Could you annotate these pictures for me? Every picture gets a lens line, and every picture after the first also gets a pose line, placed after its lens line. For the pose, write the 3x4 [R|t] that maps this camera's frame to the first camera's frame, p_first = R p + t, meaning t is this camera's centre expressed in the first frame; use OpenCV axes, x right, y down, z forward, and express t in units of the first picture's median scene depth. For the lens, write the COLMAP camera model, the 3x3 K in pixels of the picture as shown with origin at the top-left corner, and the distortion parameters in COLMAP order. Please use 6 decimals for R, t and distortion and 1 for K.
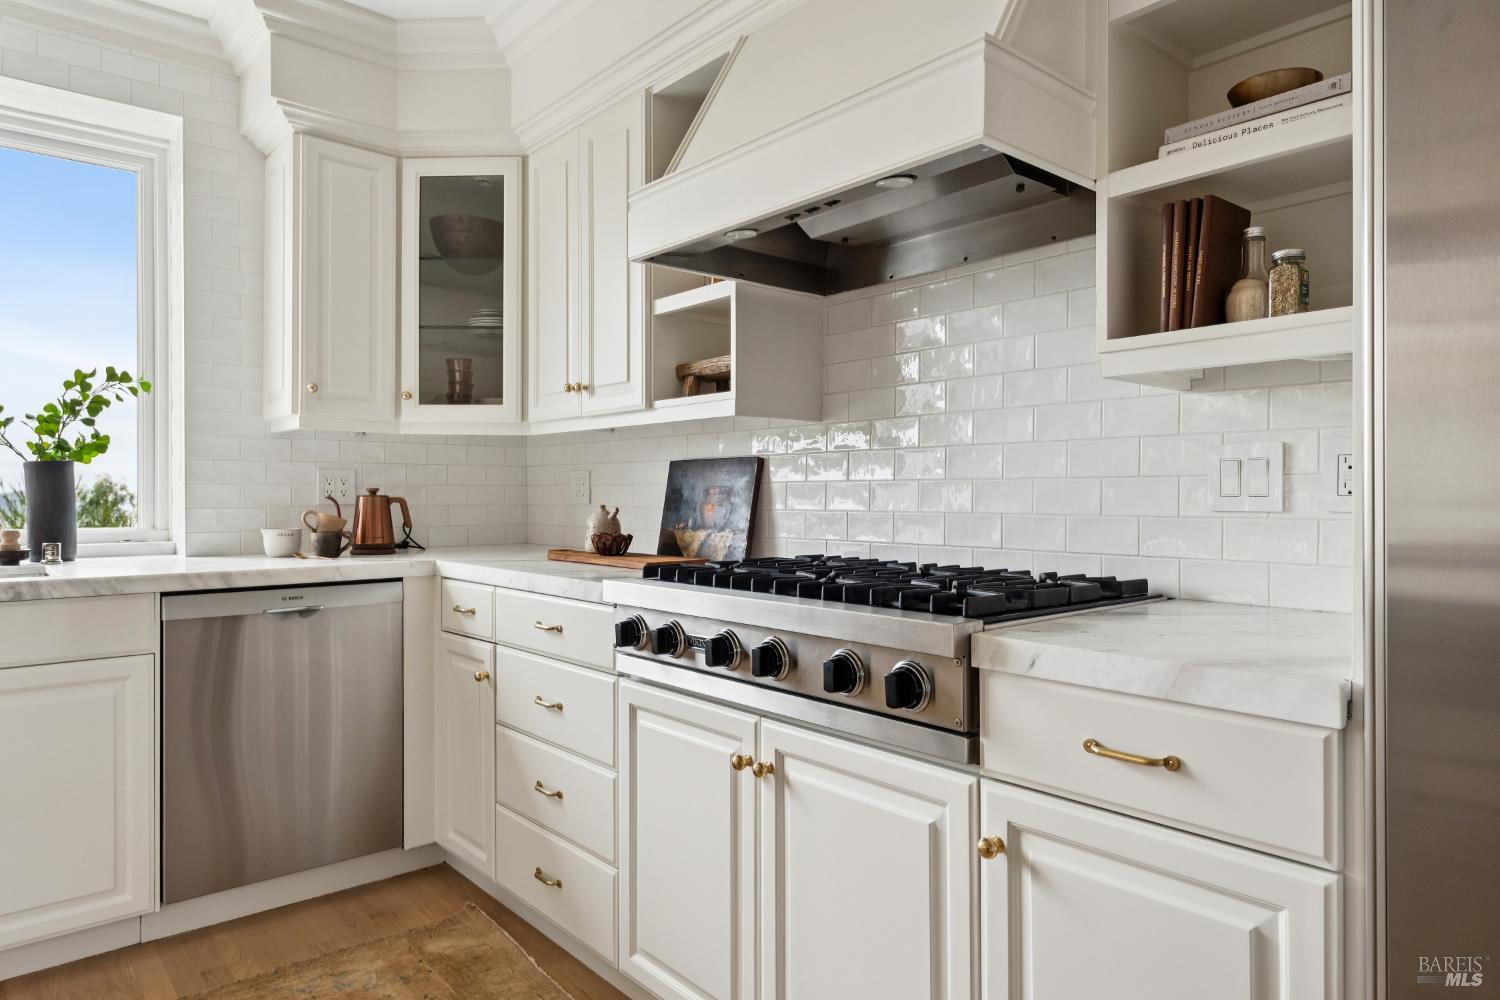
lens RADIAL K [[920.6, 0, 750.0], [0, 920.6, 500.0], [0, 0, 1]] dist [0.007459, 0.000096]
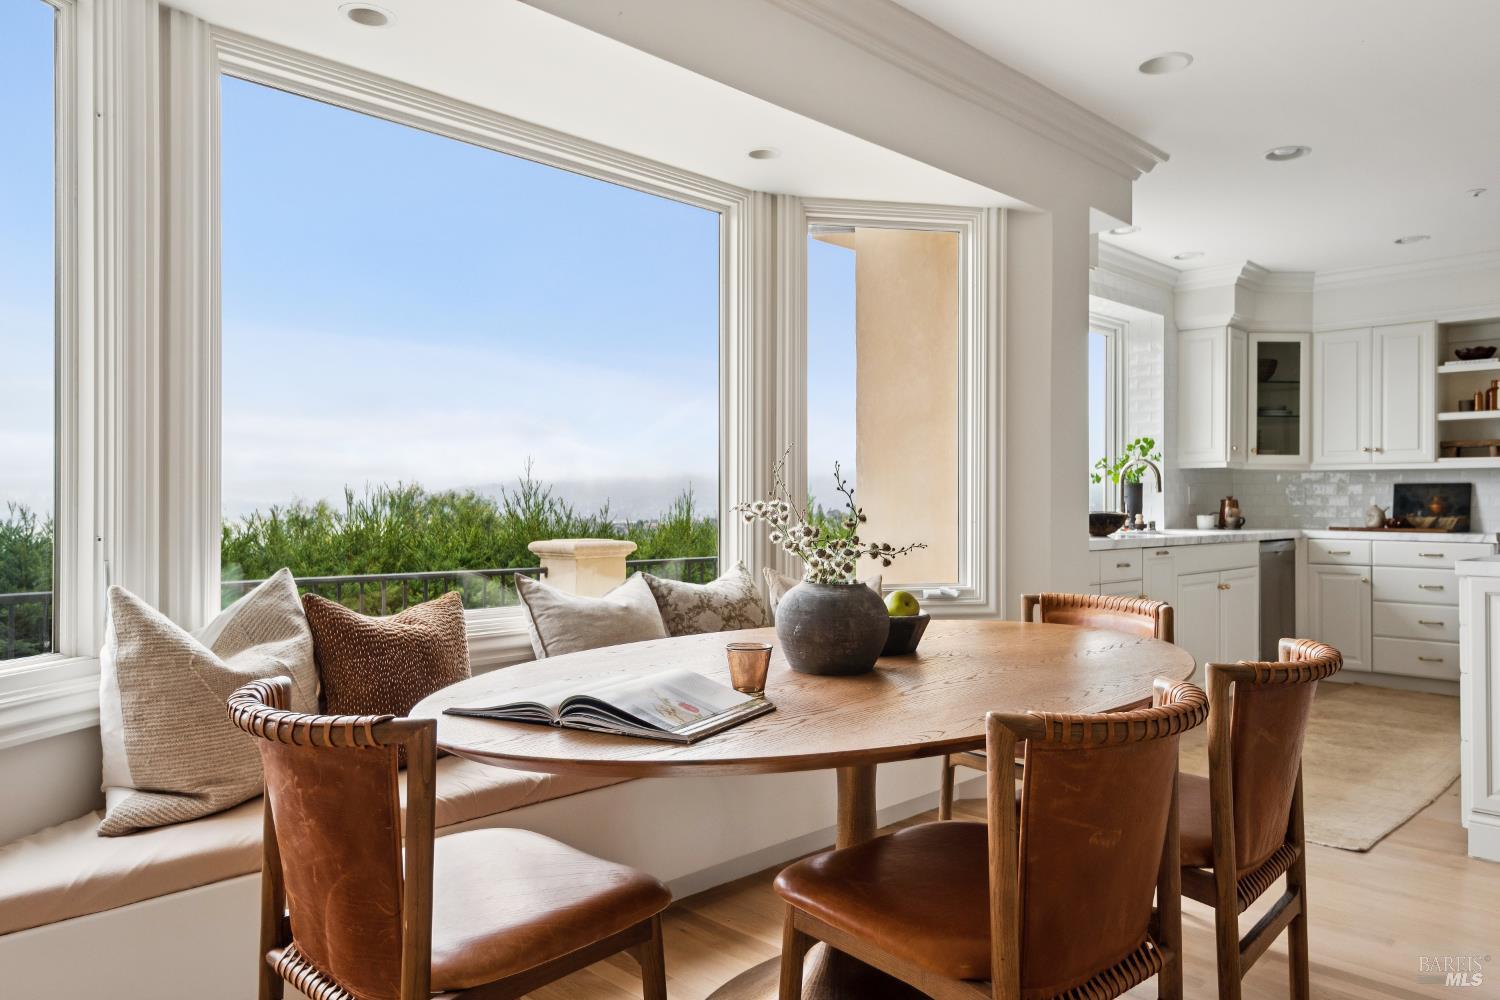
lens RADIAL K [[988.3, 0, 750.0], [0, 988.3, 500.0], [0, 0, 1]] dist [-0.000534, -0.000777]
pose [[0.998496, 0.004744, 0.054623, -1.643831], [-0.004109, 0.999923, -0.011728, 0.025722], [-0.054674, 0.011486, 0.998438, -1.129305]]
